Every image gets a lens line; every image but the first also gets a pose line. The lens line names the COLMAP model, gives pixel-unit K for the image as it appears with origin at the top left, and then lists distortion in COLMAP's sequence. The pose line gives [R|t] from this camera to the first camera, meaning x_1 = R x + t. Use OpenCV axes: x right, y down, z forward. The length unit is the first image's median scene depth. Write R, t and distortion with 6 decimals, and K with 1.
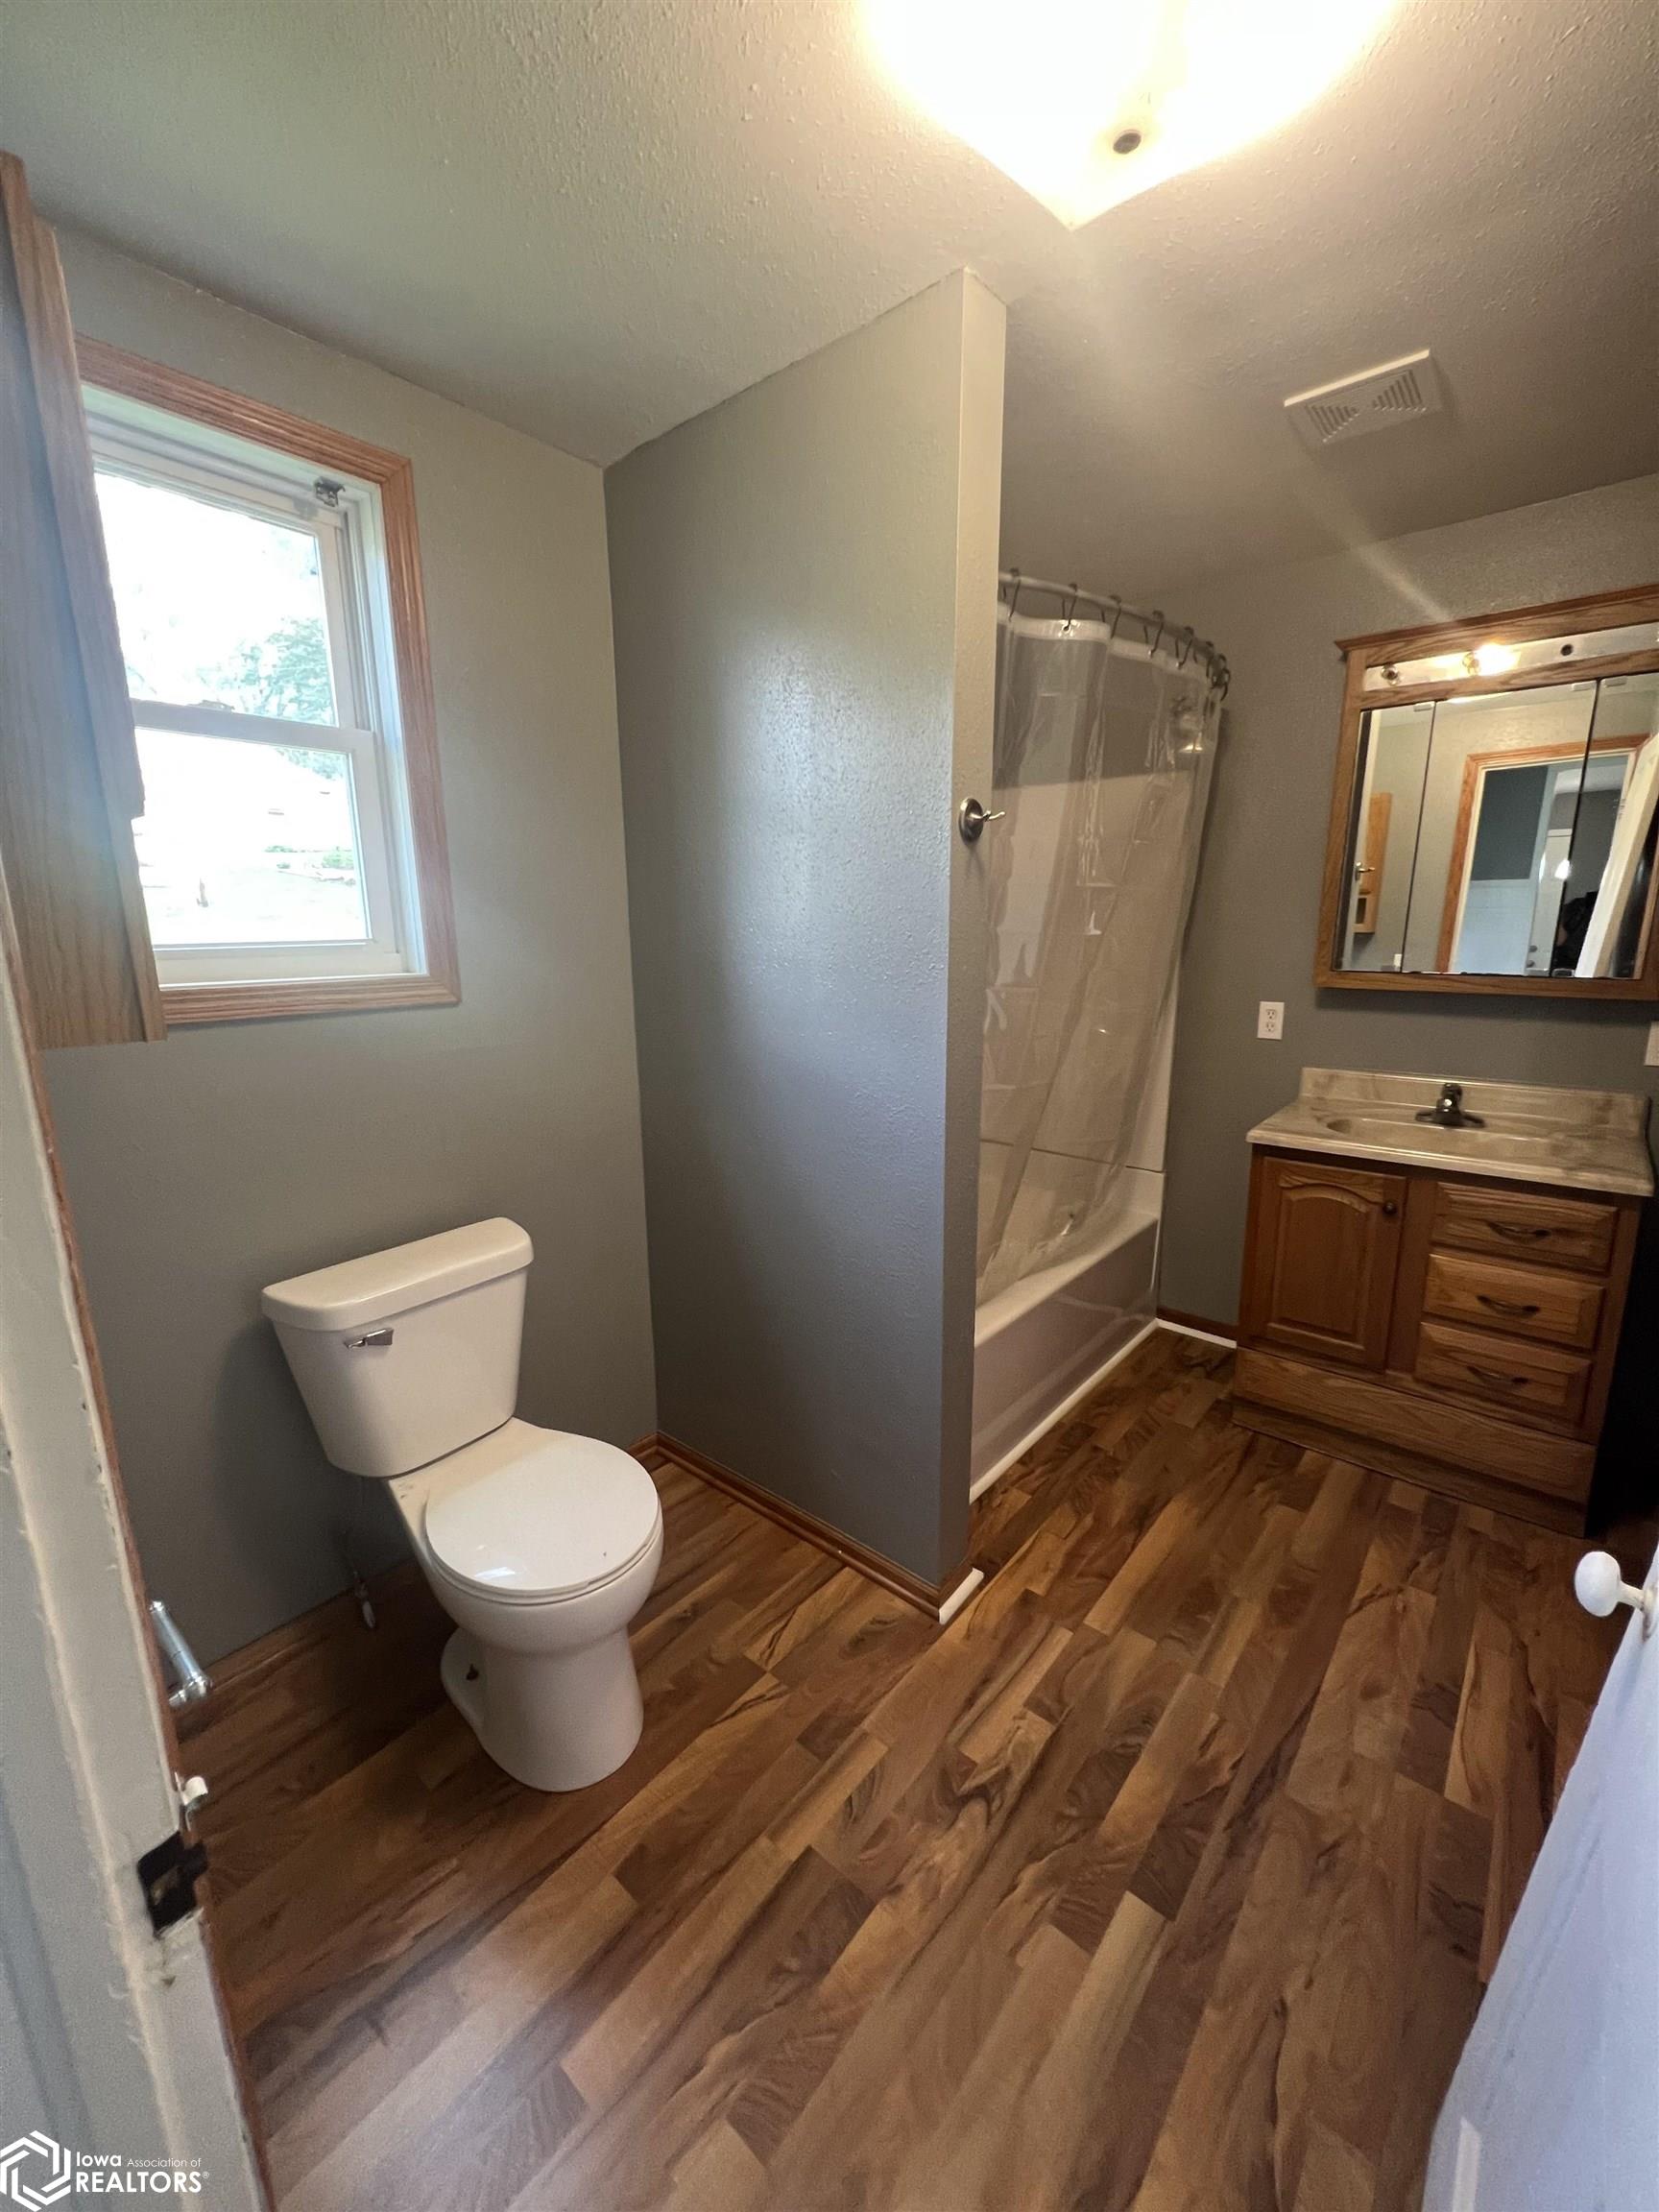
lens RADIAL K [[882.9, 0, 827.7], [0, 882.9, 1107.3], [0, 0, 1]] dist [-0.001508, -0.000061]
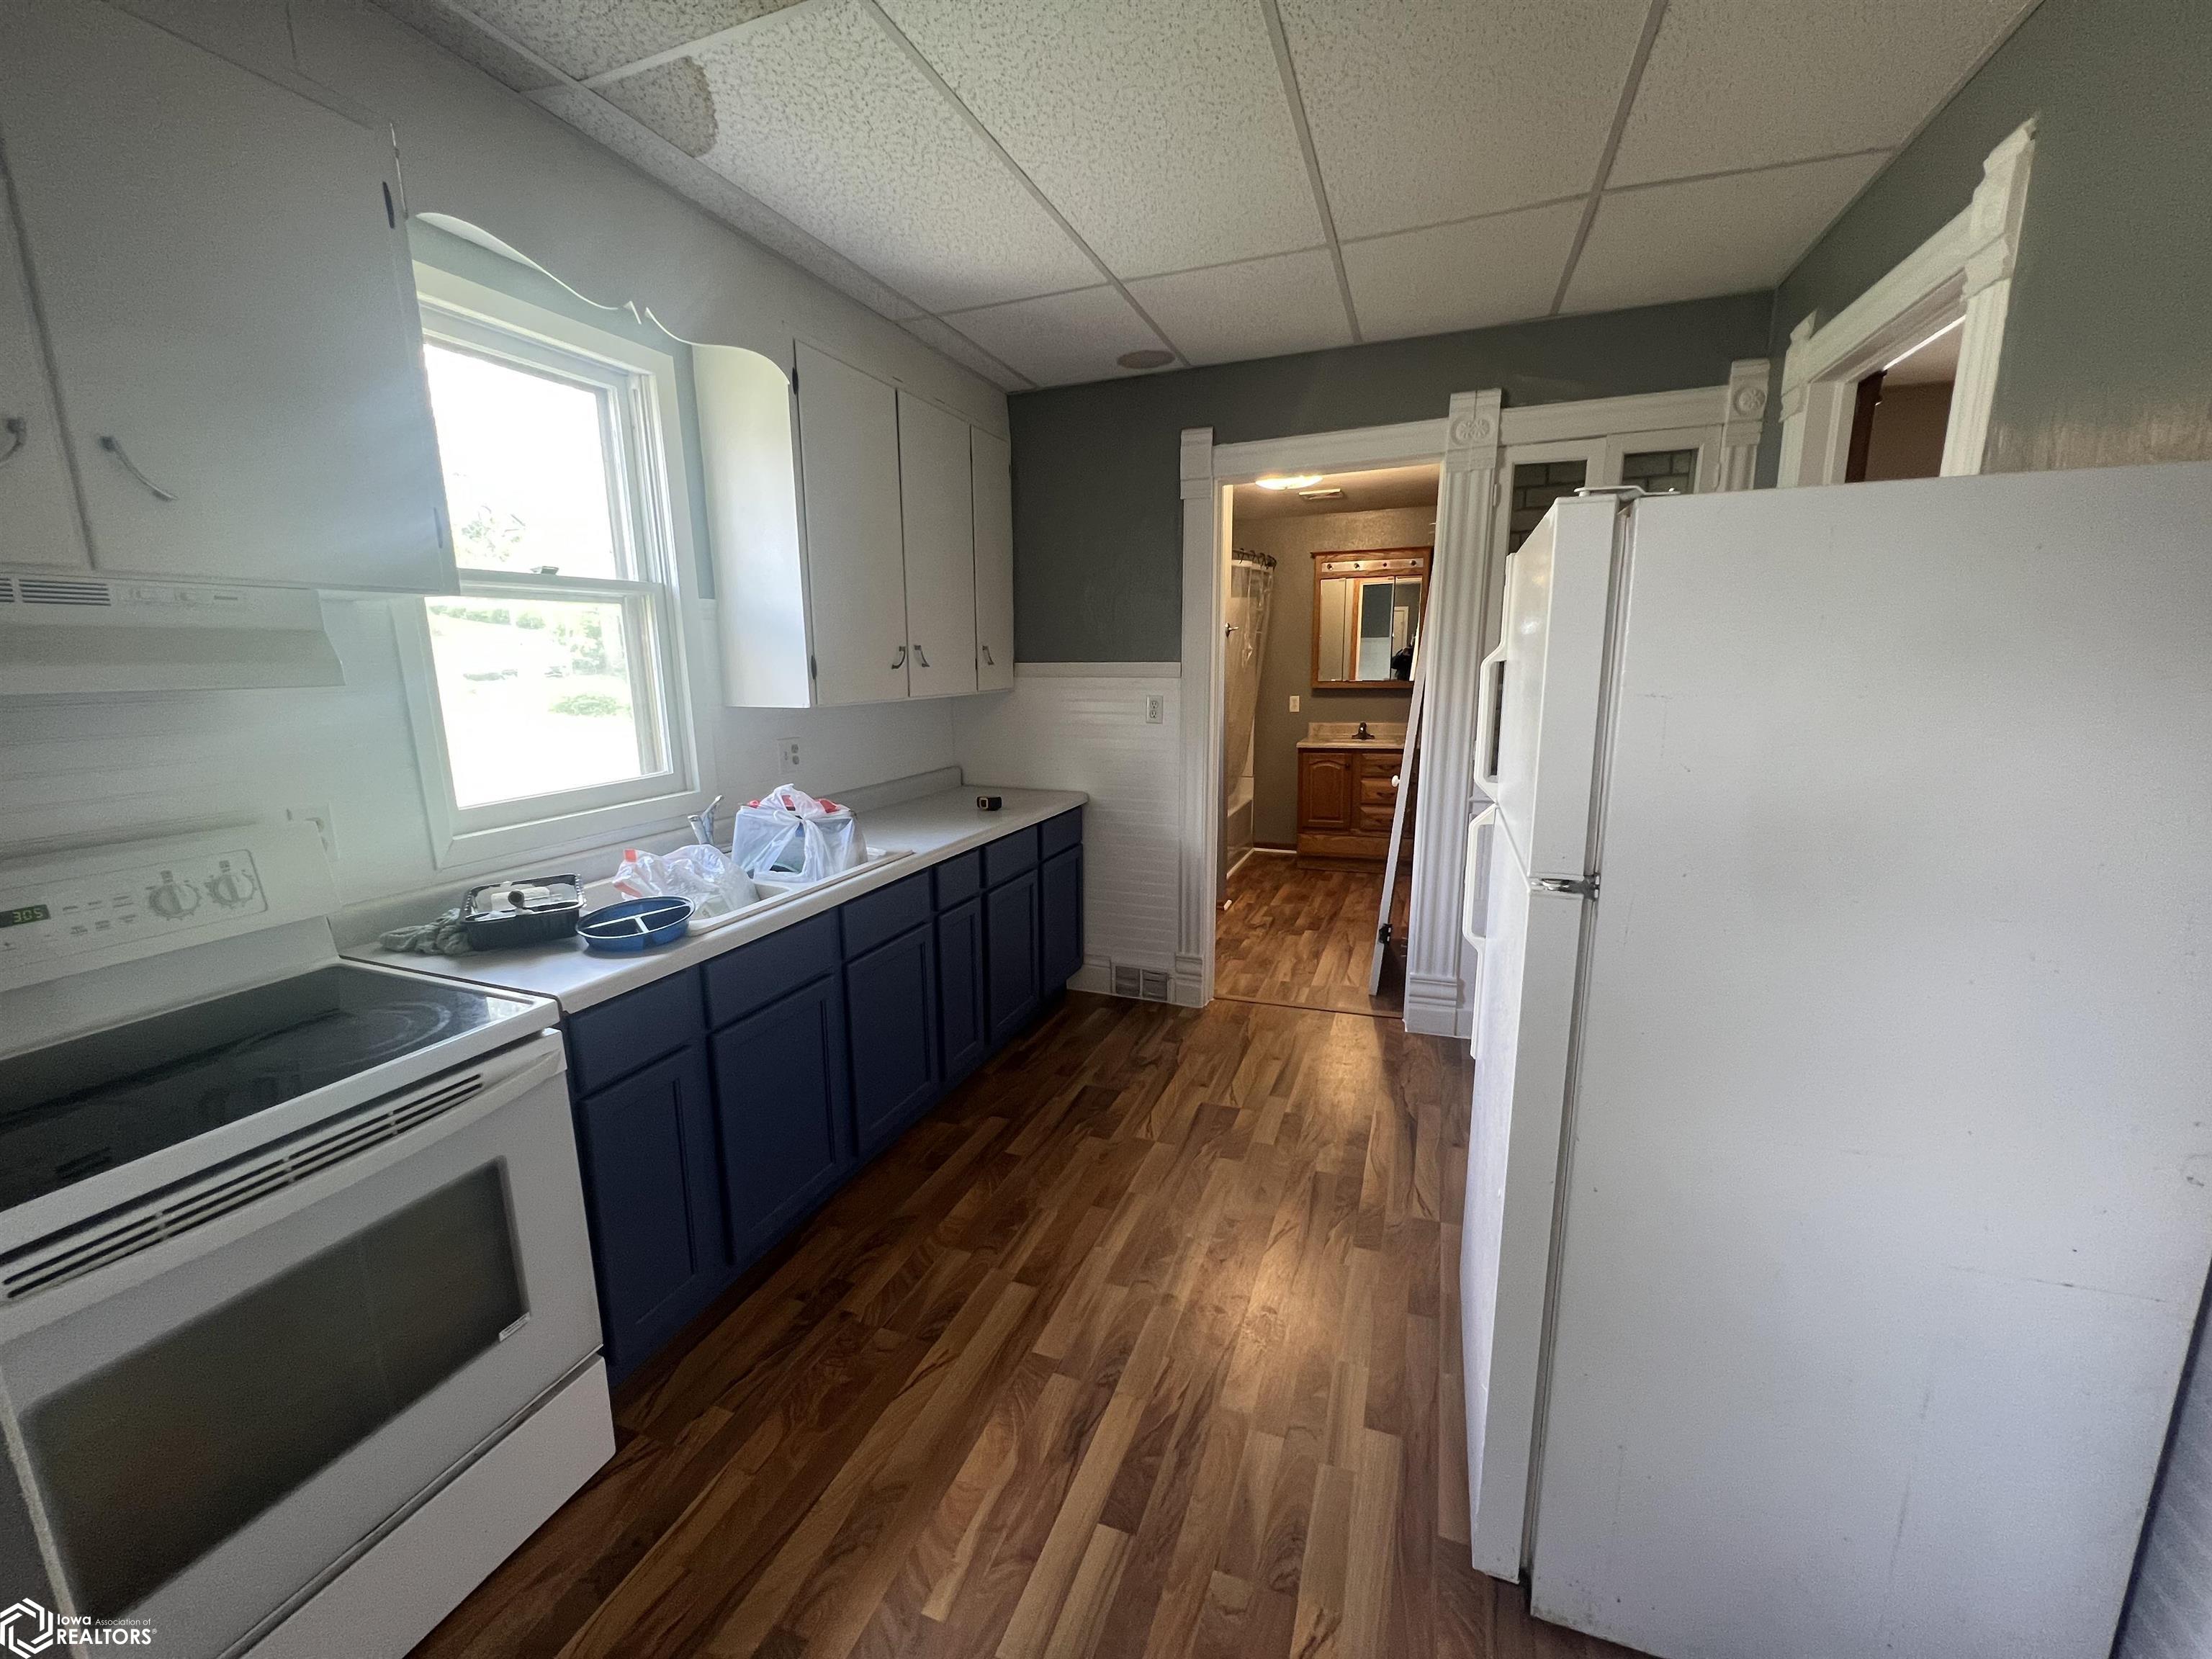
lens RADIAL K [[882.9, 0, 1104.0], [0, 882.9, 832.7], [0, 0, 1]] dist [-0.001508, -0.000061]
pose [[0.942275, -0.071046, 0.327215, -0.956878], [0.078049, 0.996915, -0.008301, 0.277826], [-0.325616, 0.033361, 0.944913, -1.295585]]
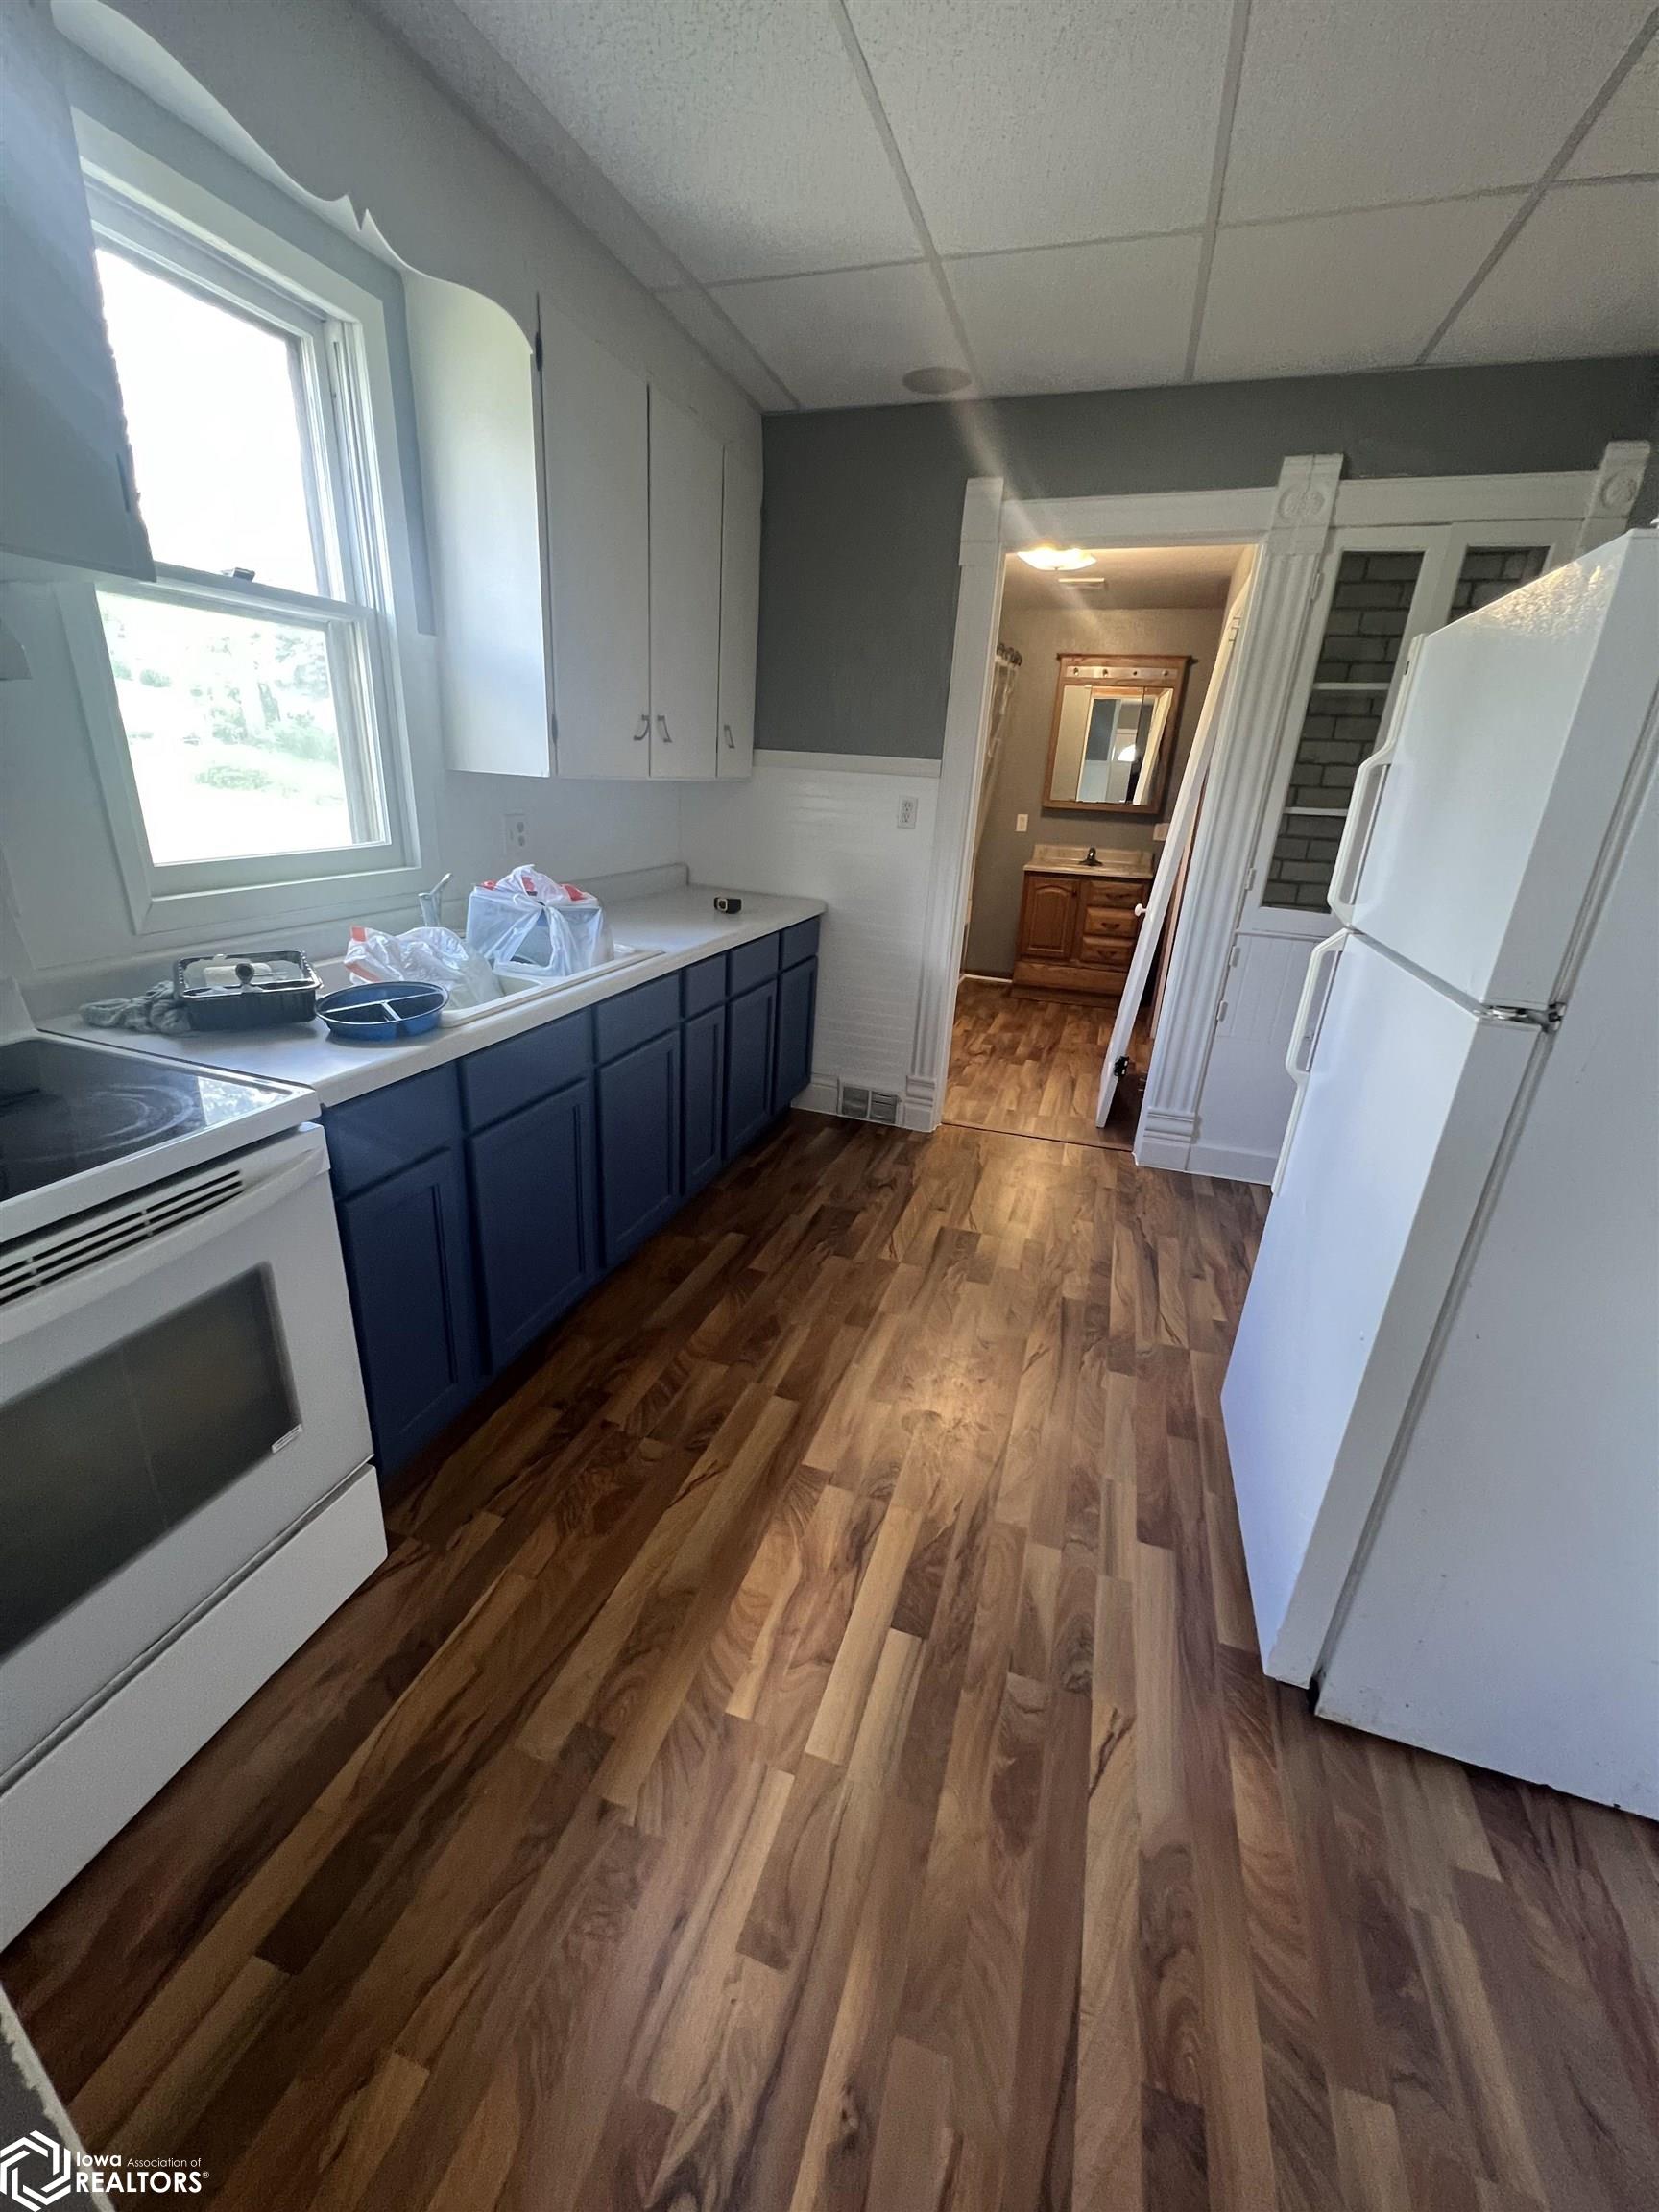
lens RADIAL K [[882.9, 0, 827.7], [0, 882.9, 1107.3], [0, 0, 1]] dist [-0.001508, -0.000061]
pose [[0.924598, -0.082787, 0.371839, -1.044686], [0.022290, 0.986185, 0.164141, 0.289778], [-0.380291, -0.143477, 0.913670, -1.181753]]
